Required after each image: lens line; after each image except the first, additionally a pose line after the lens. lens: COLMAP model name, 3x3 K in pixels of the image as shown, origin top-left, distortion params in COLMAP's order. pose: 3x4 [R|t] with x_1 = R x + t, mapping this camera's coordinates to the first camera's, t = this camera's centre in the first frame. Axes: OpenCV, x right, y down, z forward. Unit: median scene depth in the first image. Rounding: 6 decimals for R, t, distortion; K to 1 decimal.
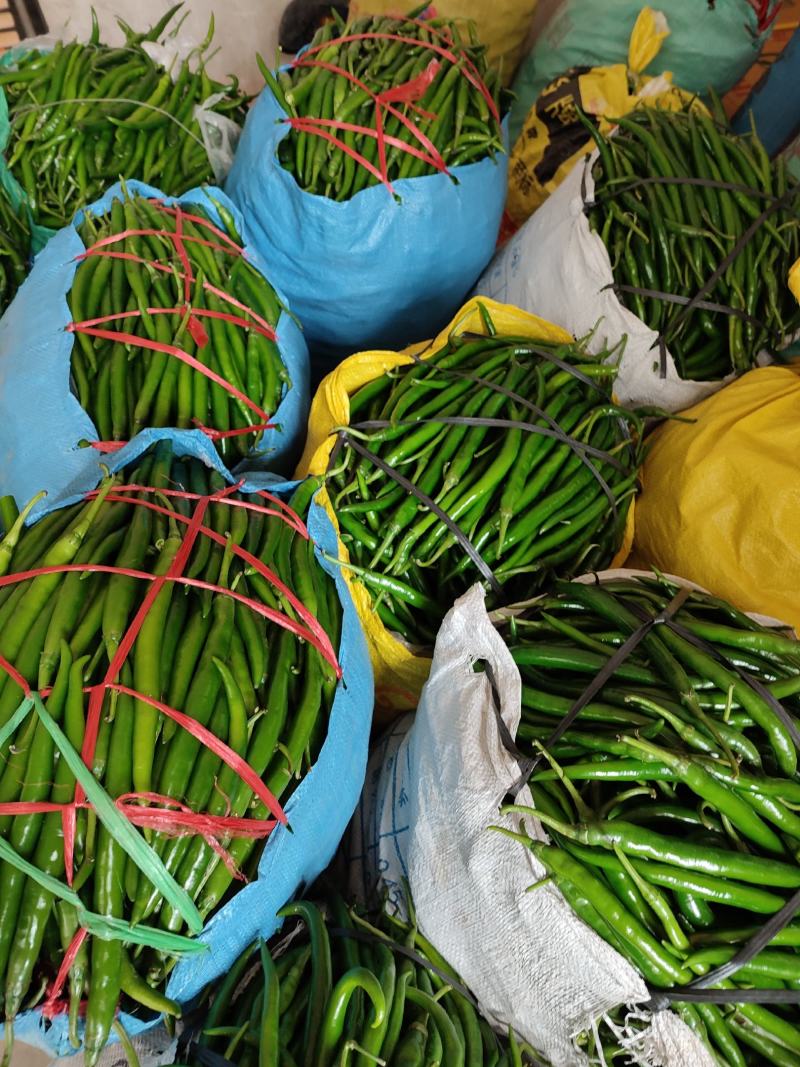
lens RADIAL K [[788.1, 0, 400.0], [0, 788.1, 533.5], [0, 0, 1]] dist [0.028830, -0.039804]
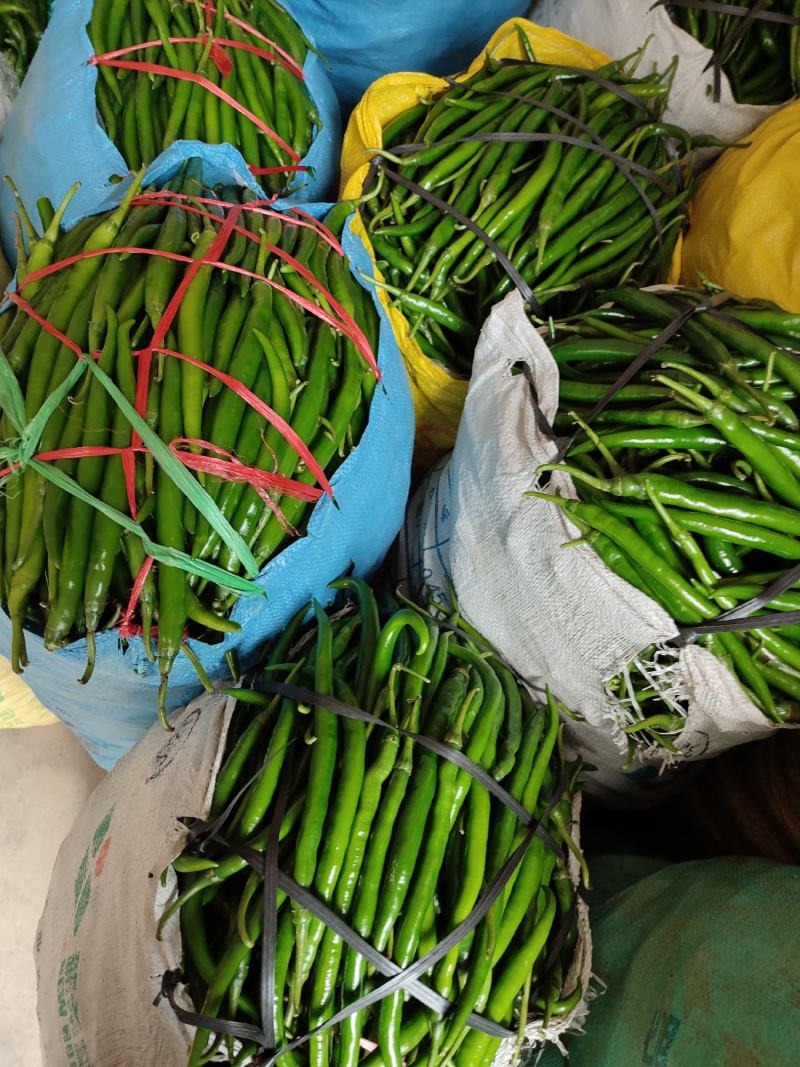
lens RADIAL K [[788.1, 0, 400.0], [0, 788.1, 533.5], [0, 0, 1]] dist [0.028830, -0.039804]
pose [[0.997936, -0.021140, -0.060636, 0.008110], [0.030475, 0.987061, 0.157421, 0.216159], [0.056523, -0.158944, 0.985668, -0.034795]]
